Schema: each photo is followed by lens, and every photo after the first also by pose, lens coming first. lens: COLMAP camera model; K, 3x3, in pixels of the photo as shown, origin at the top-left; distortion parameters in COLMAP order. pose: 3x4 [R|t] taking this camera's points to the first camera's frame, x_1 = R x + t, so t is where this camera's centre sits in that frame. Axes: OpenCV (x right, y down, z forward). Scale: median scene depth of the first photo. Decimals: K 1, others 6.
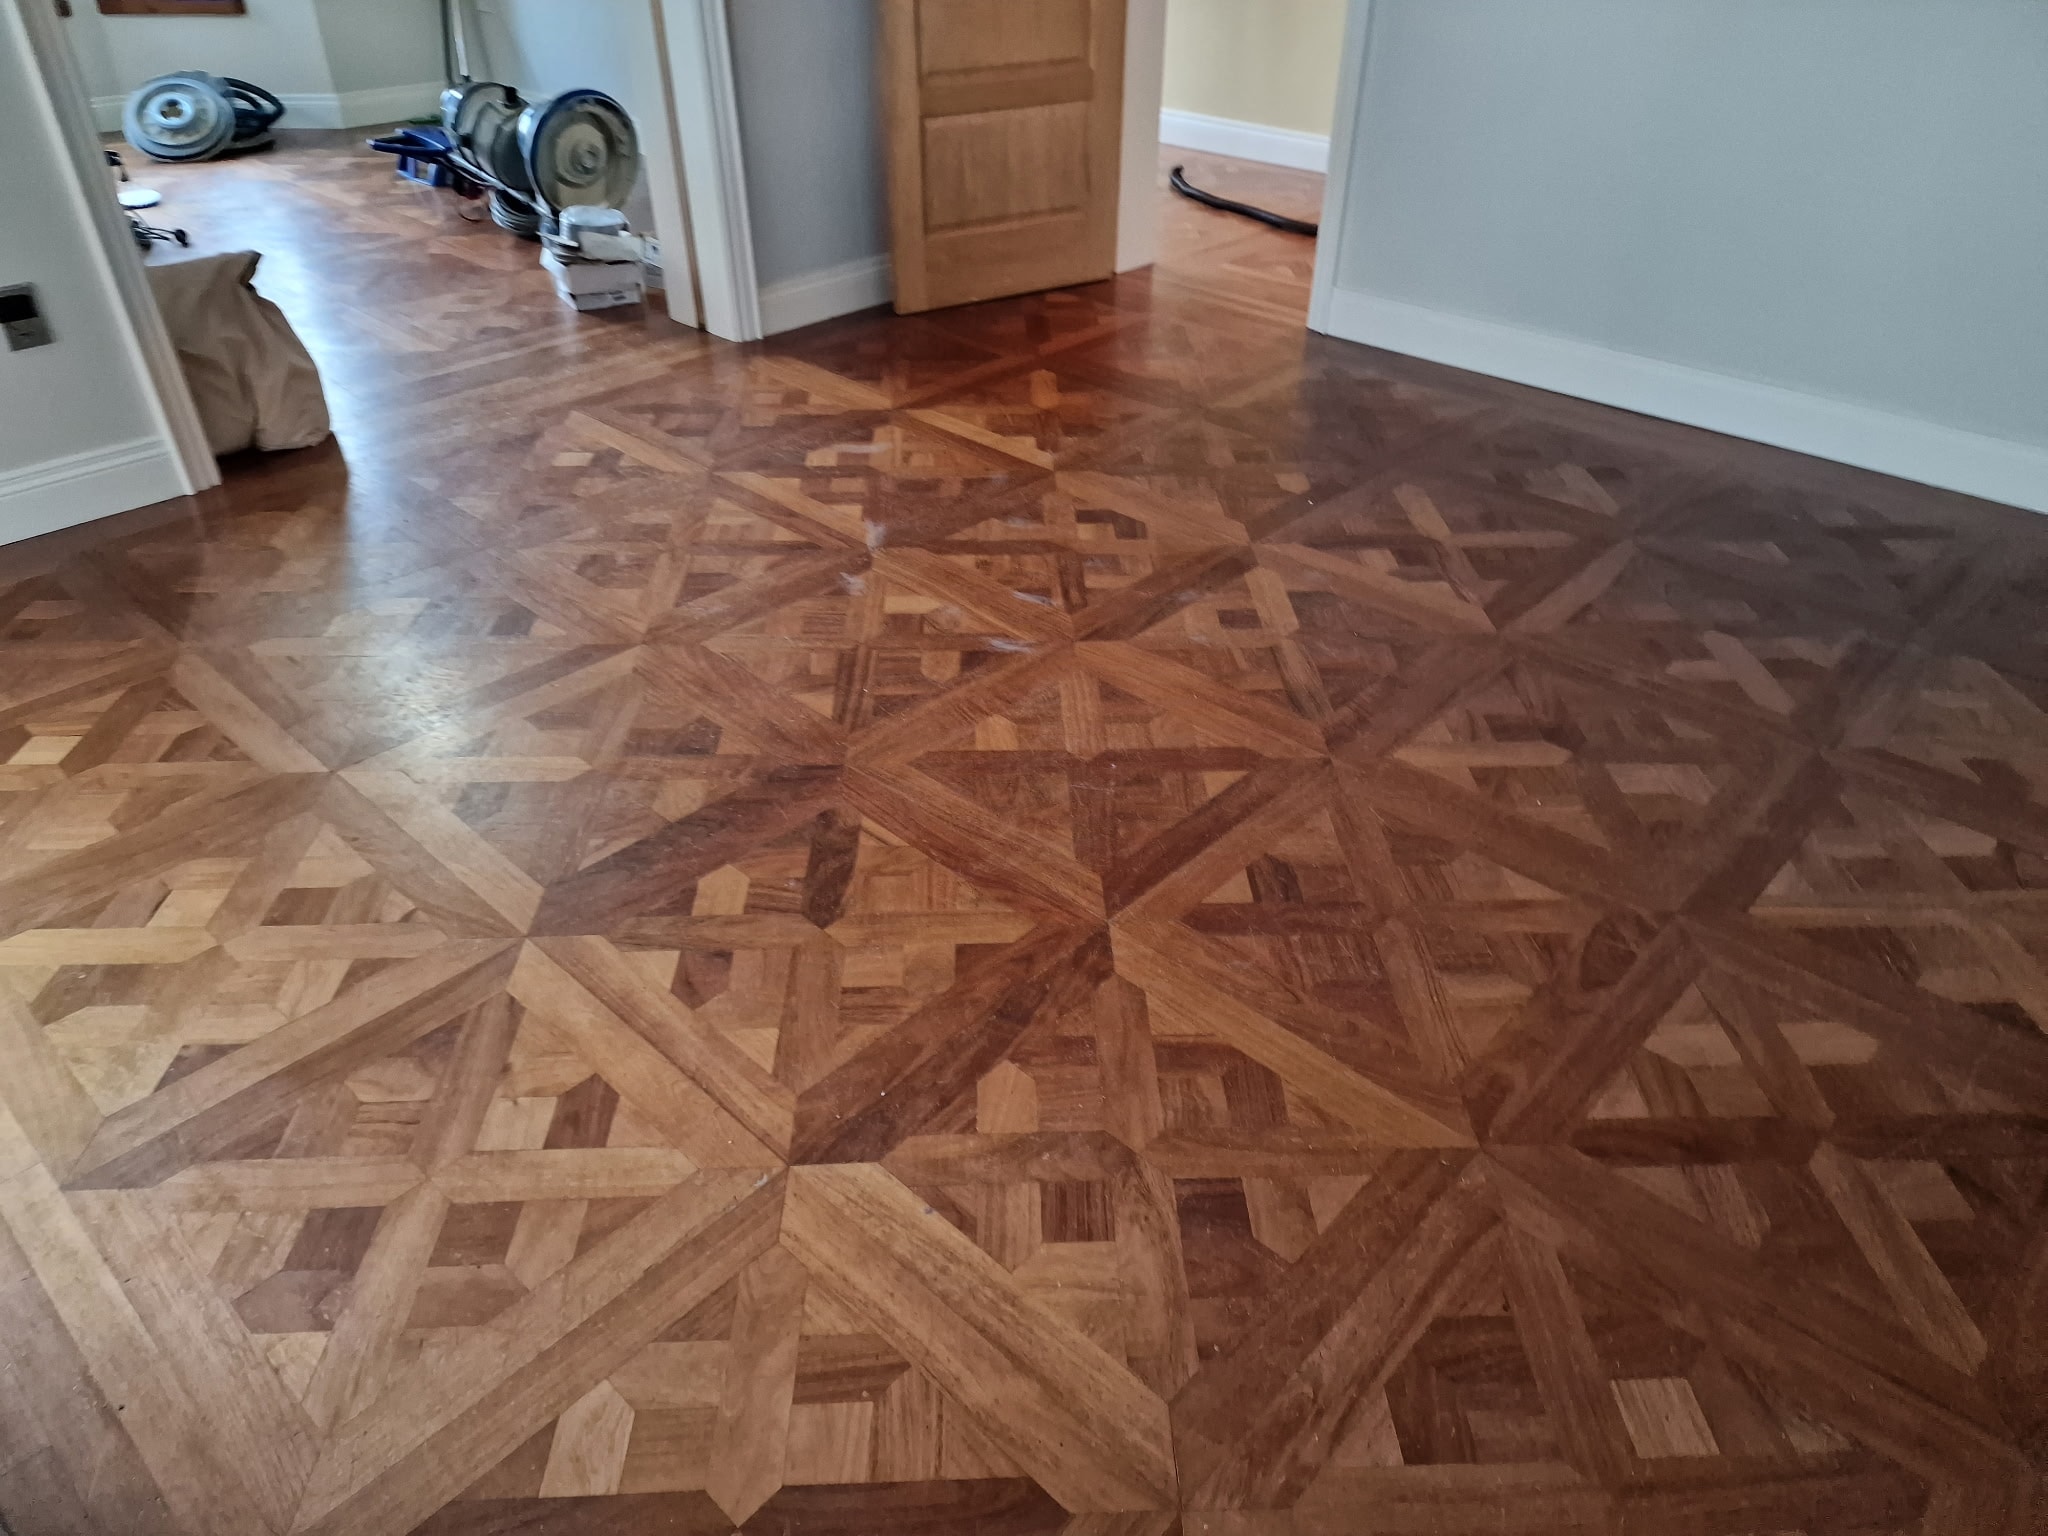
lens RADIAL K [[1371.6, 0, 1028.9], [0, 1371.6, 779.7], [0, 0, 1]] dist [0.092974, -0.078549]
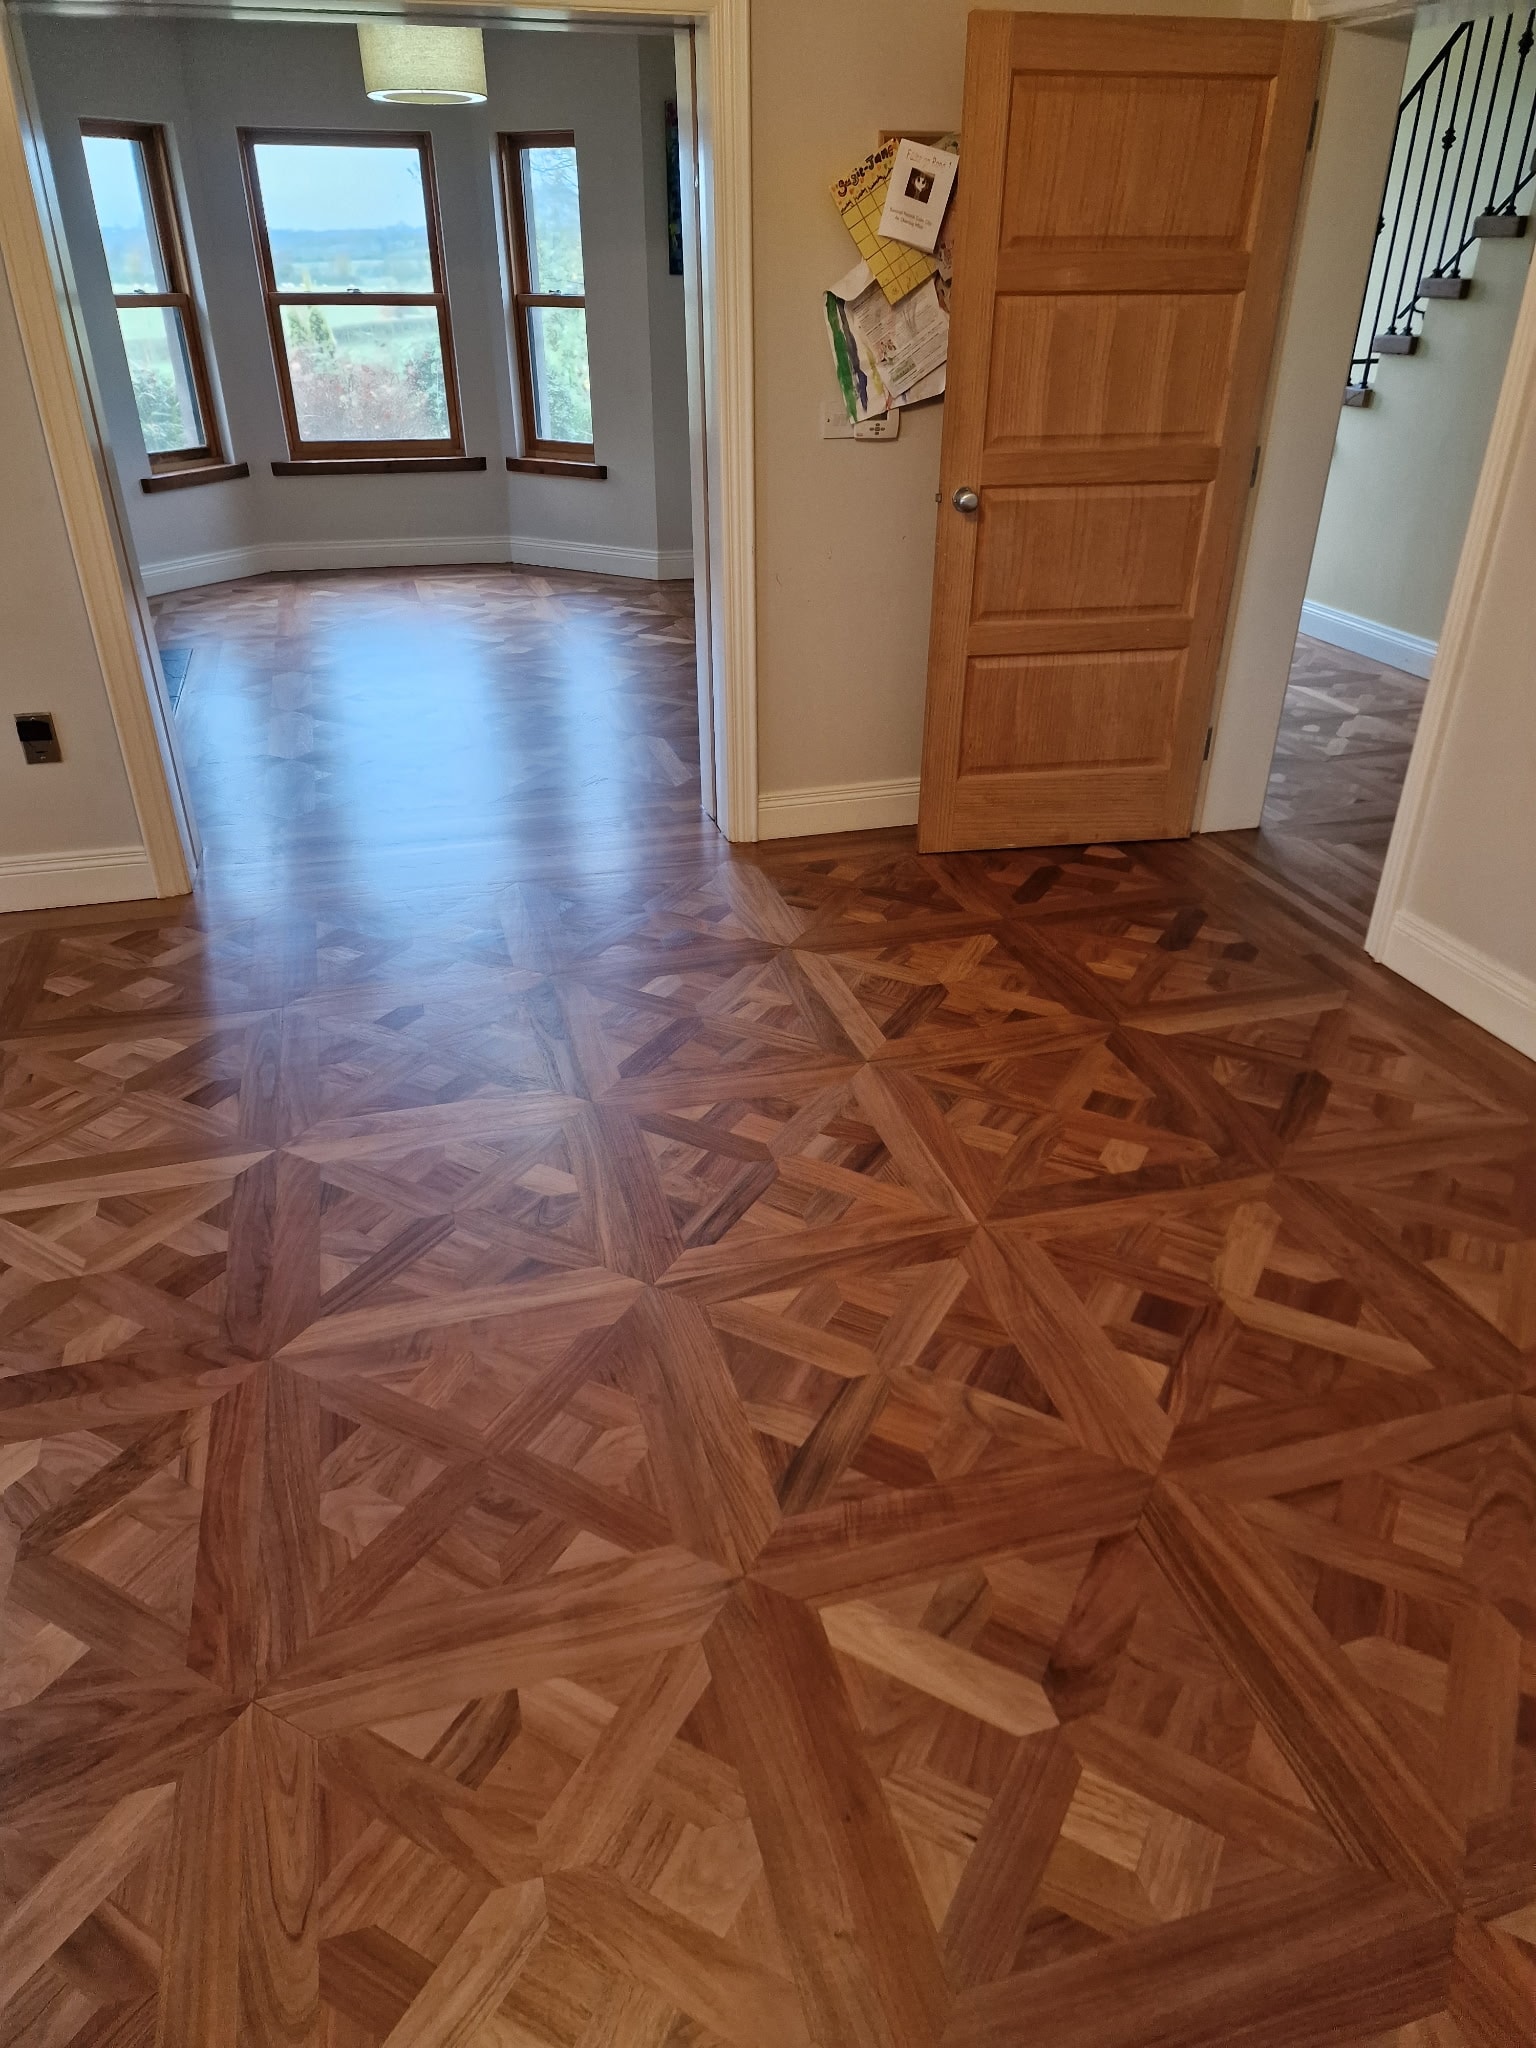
lens RADIAL K [[1371.6, 0, 768.0], [0, 1371.6, 1024.0], [0, 0, 1]] dist [0.092974, -0.078549]
pose [[0.862971, 0.246648, -0.440959, 0.333025], [-0.296633, 0.953834, -0.046998, -0.184407], [0.409010, 0.171361, 0.896296, 0.186561]]
